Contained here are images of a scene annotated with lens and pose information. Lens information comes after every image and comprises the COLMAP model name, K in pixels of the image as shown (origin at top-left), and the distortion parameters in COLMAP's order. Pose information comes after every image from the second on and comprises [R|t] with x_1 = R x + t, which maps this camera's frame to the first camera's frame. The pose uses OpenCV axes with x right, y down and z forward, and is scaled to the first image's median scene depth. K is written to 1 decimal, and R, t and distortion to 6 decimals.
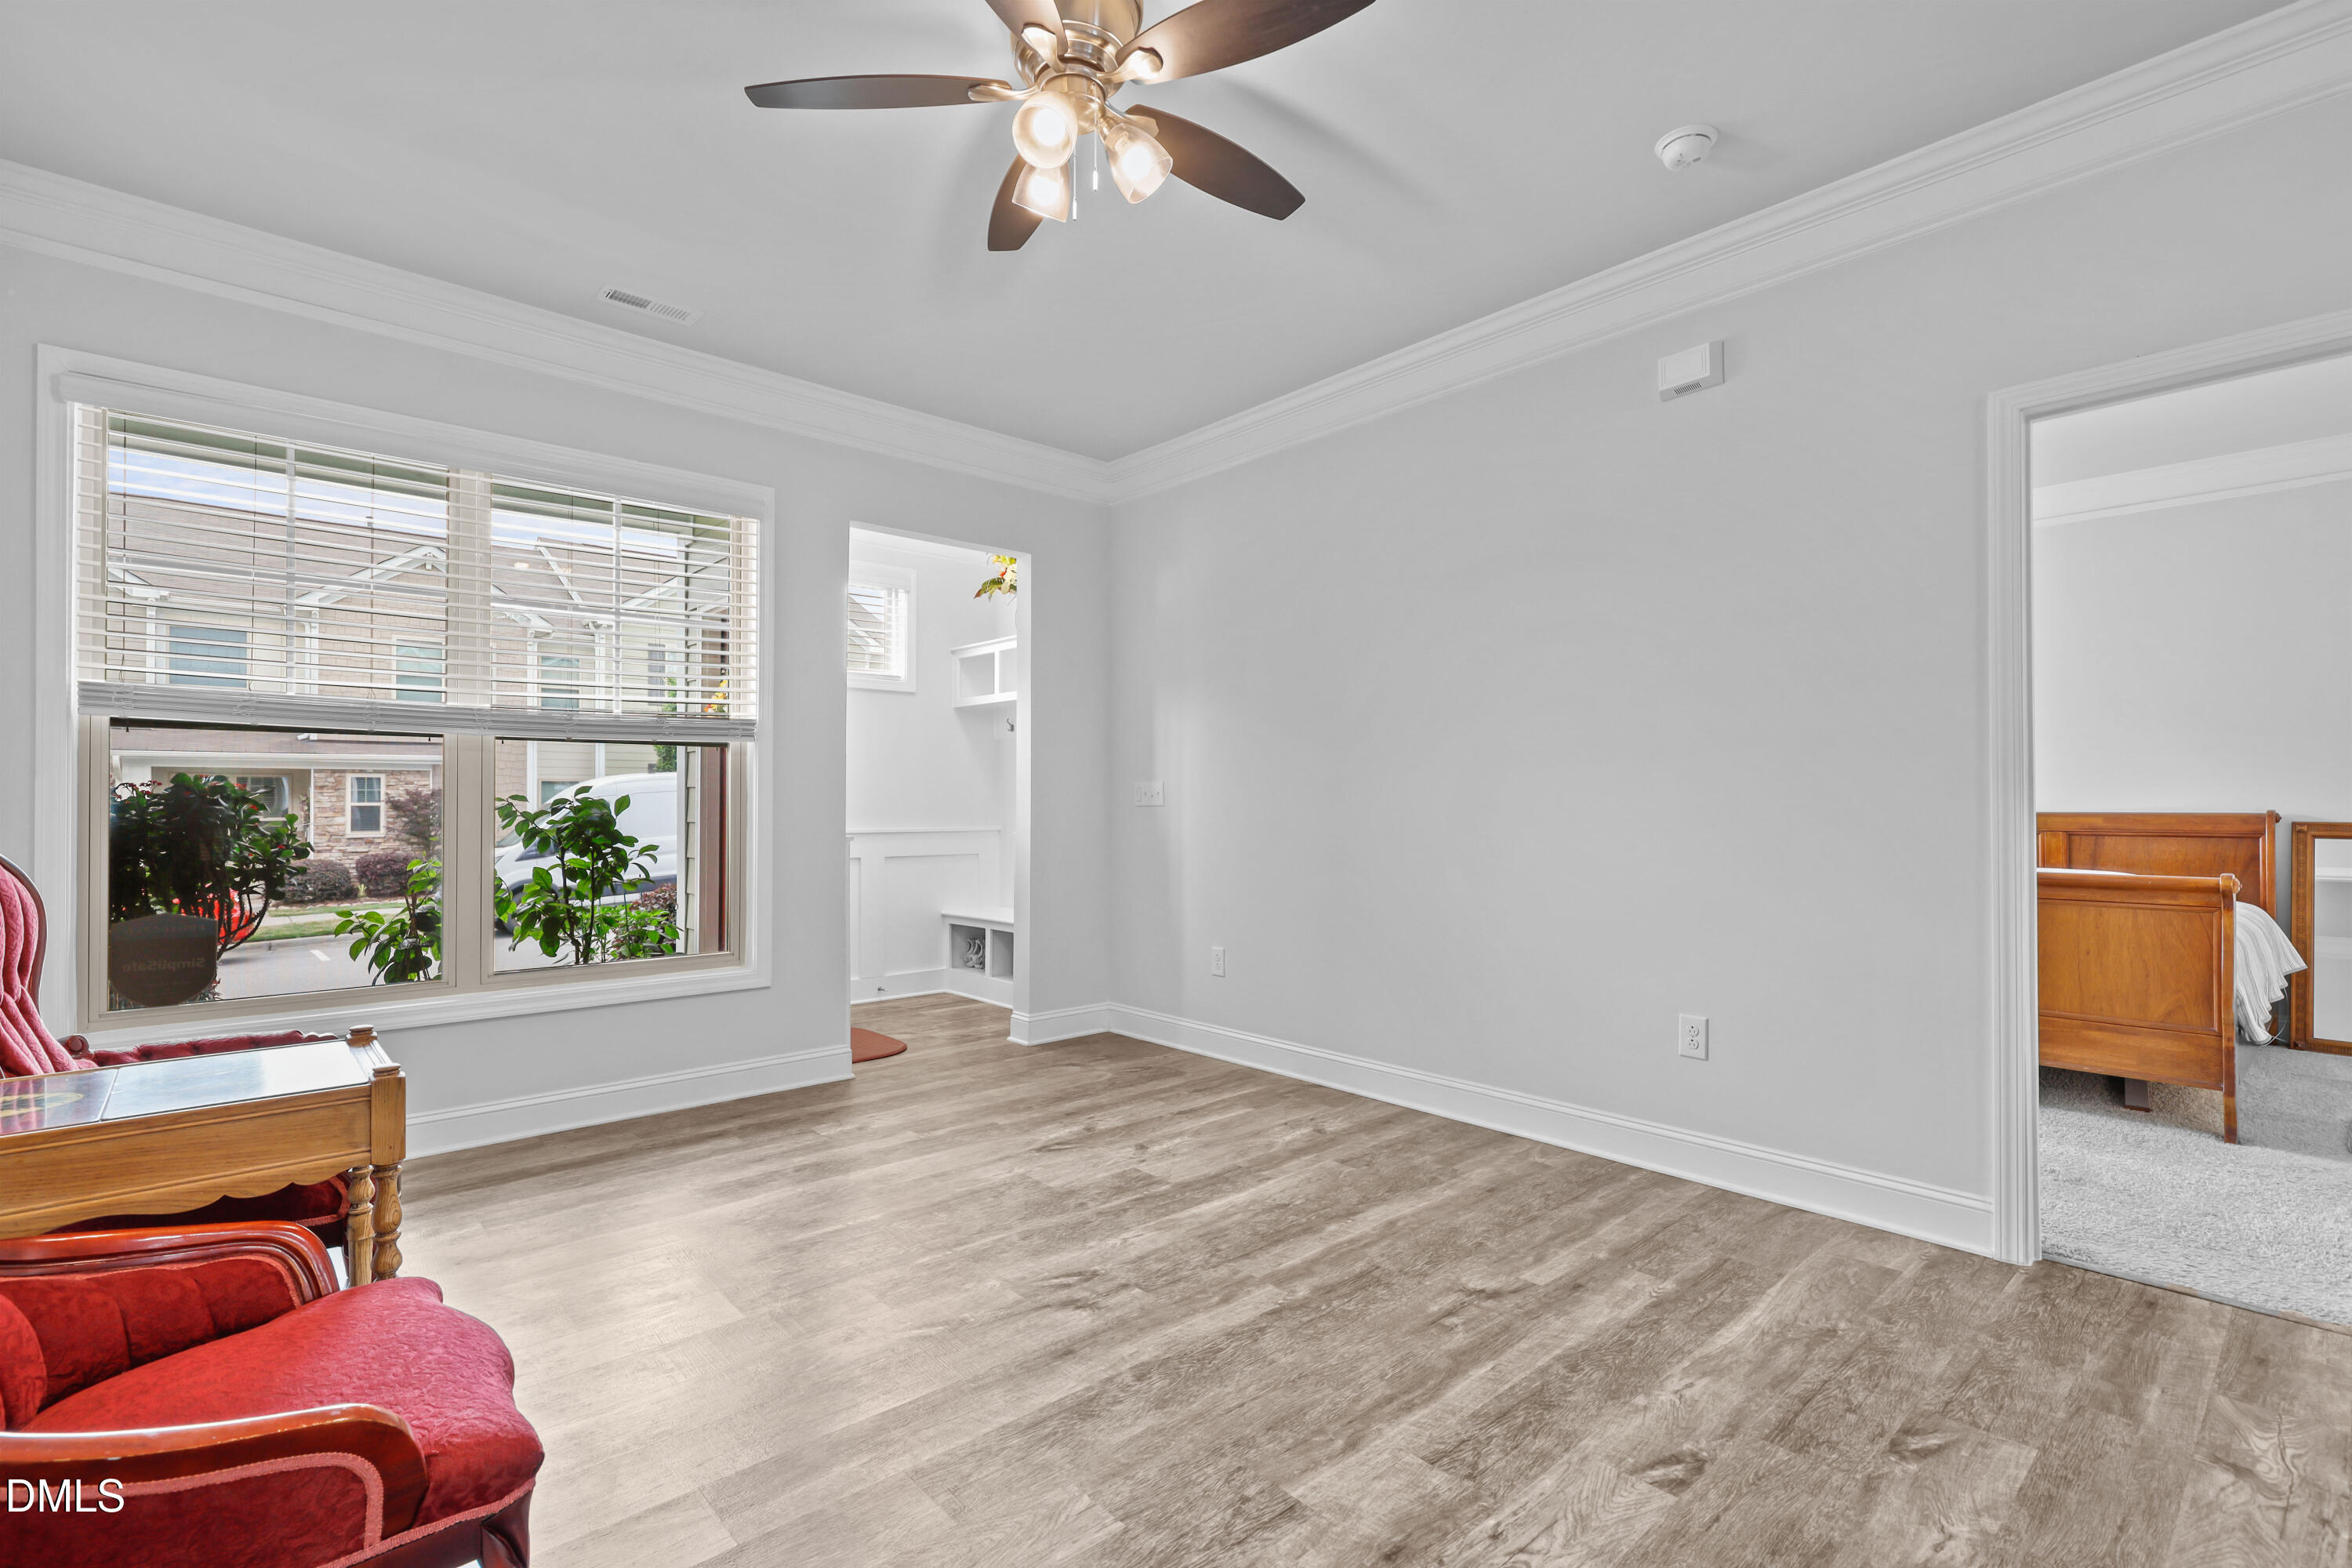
lens RADIAL K [[1076.4, 0, 1187.7], [0, 1076.4, 785.5], [0, 0, 1]] dist [-0.000054, 0.000531]
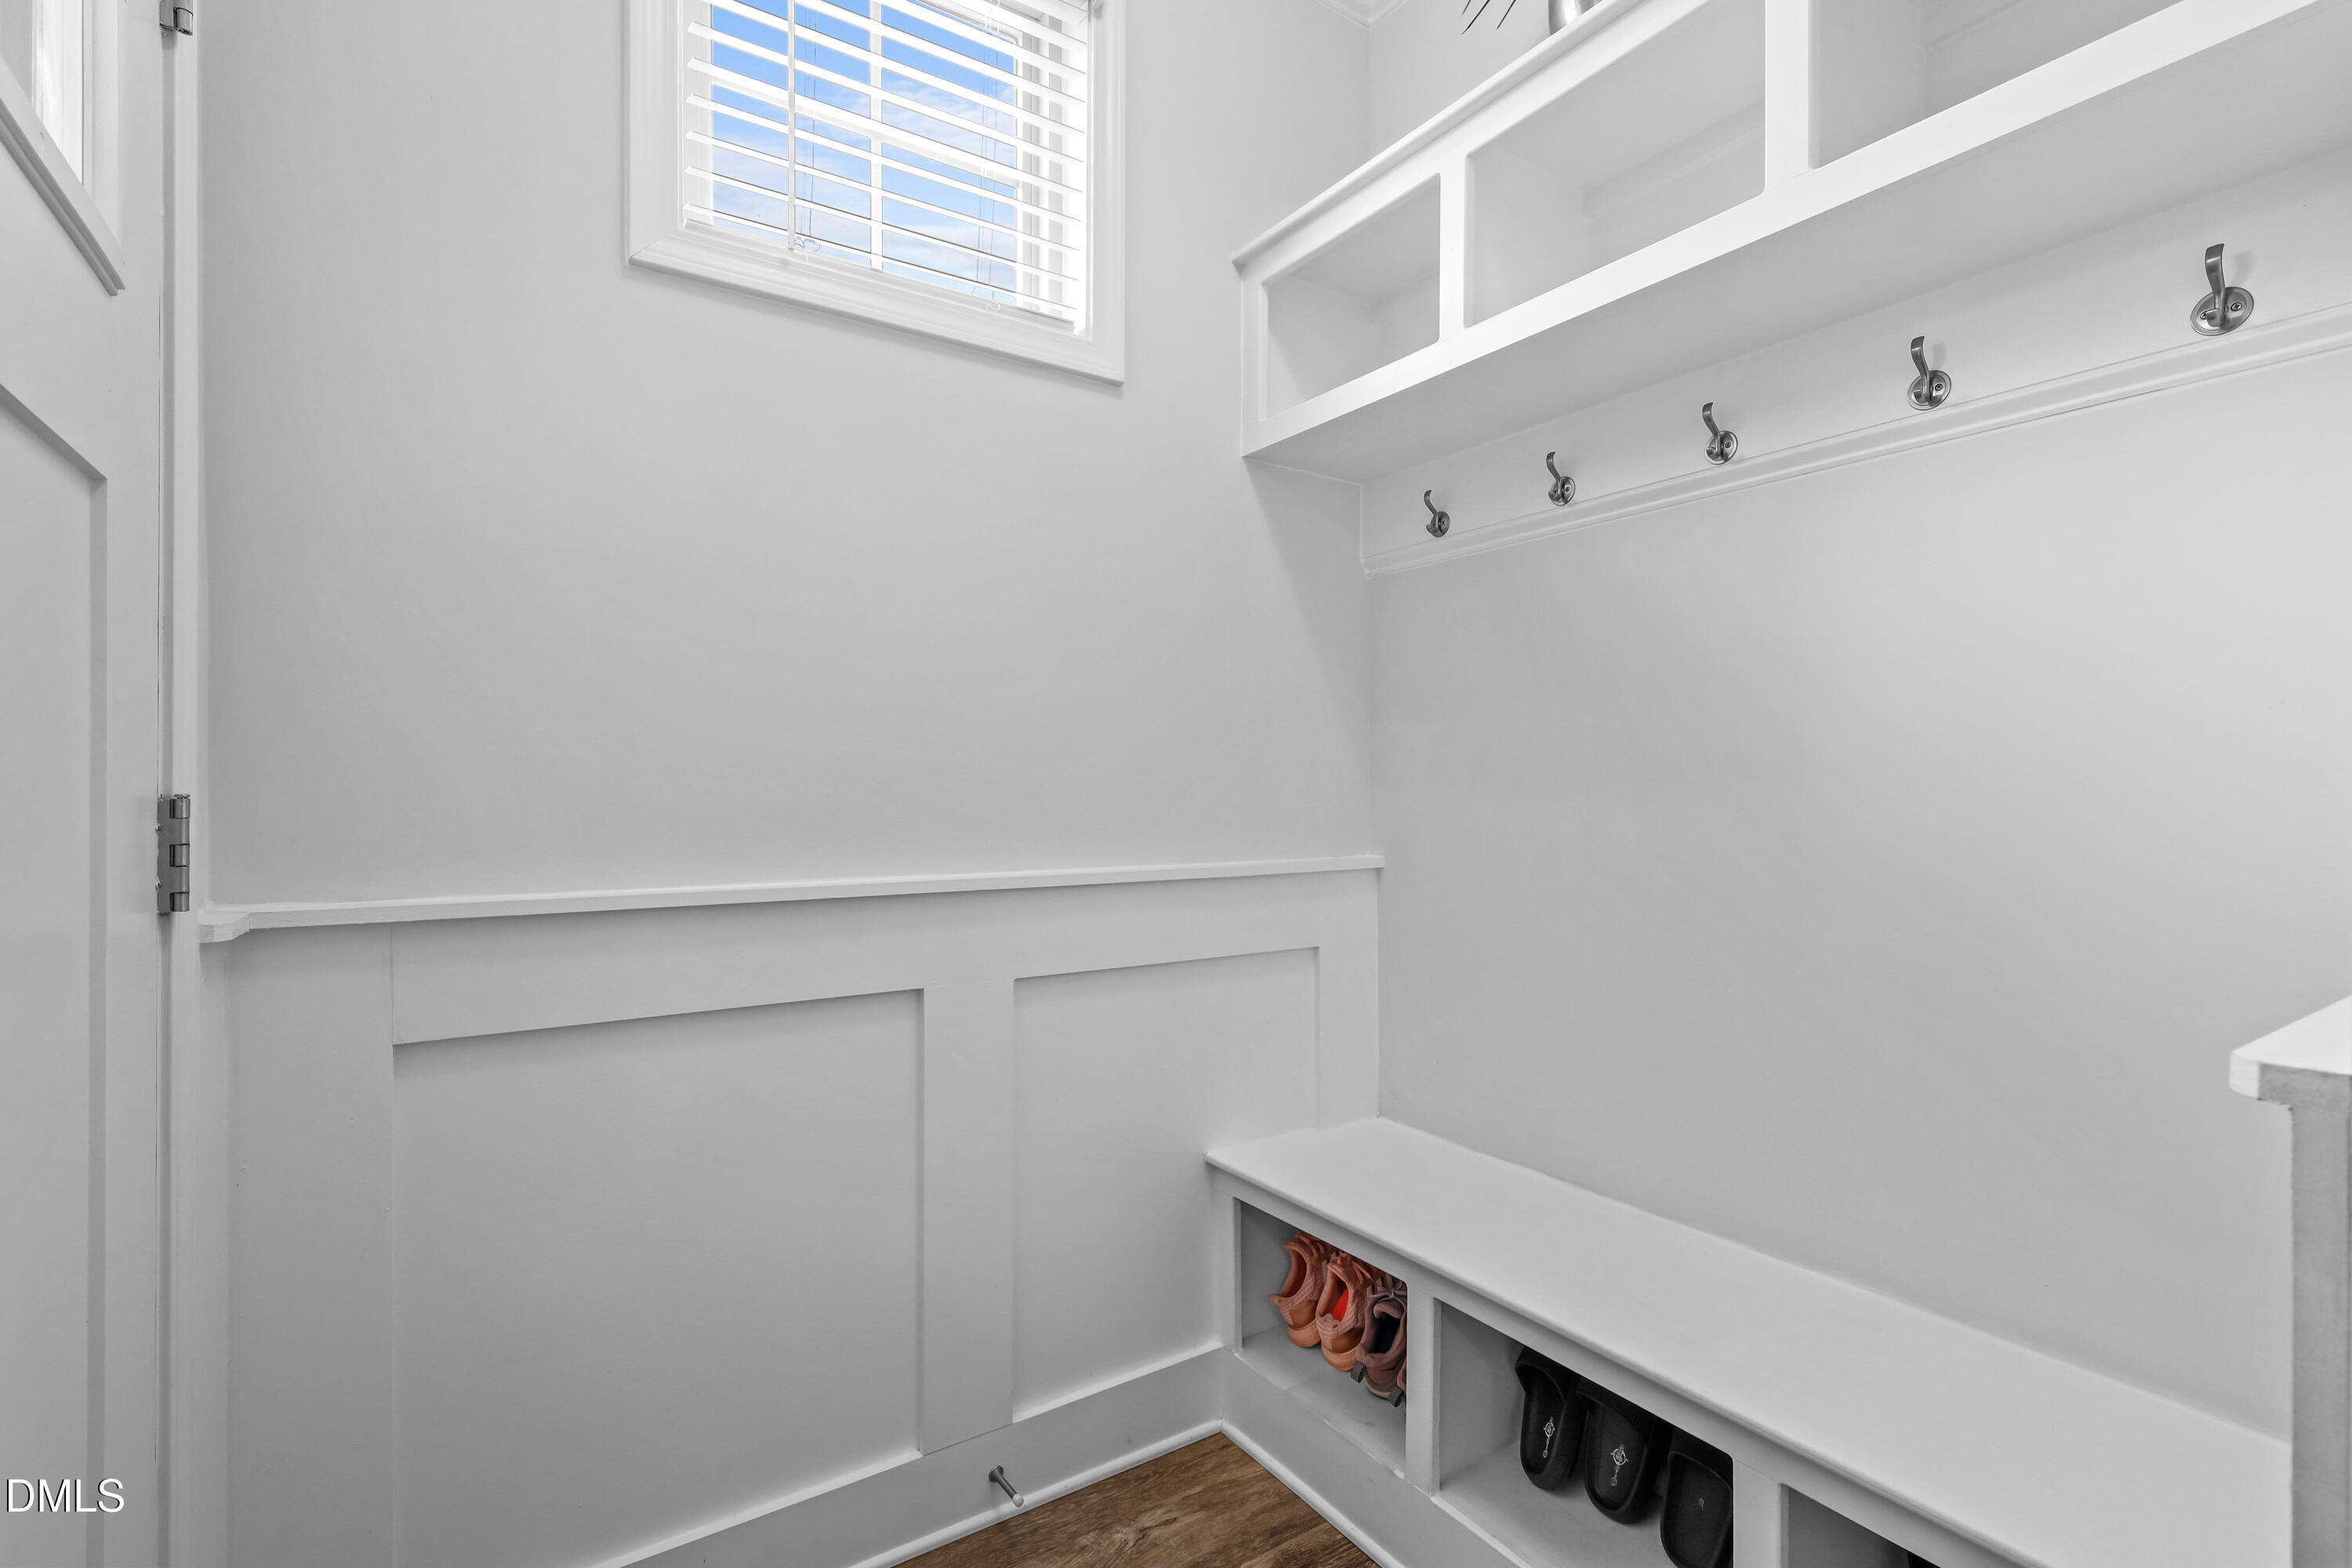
lens RADIAL K [[1076.4, 0, 1179.3], [0, 1076.4, 790.1], [0, 0, 1]] dist [-0.000054, 0.000531]
pose [[0.988628, -0.003468, -0.150342, -0.714248], [0.004043, 0.999986, 0.003520, 0.060042], [0.150328, -0.004088, 0.988628, 2.644416]]
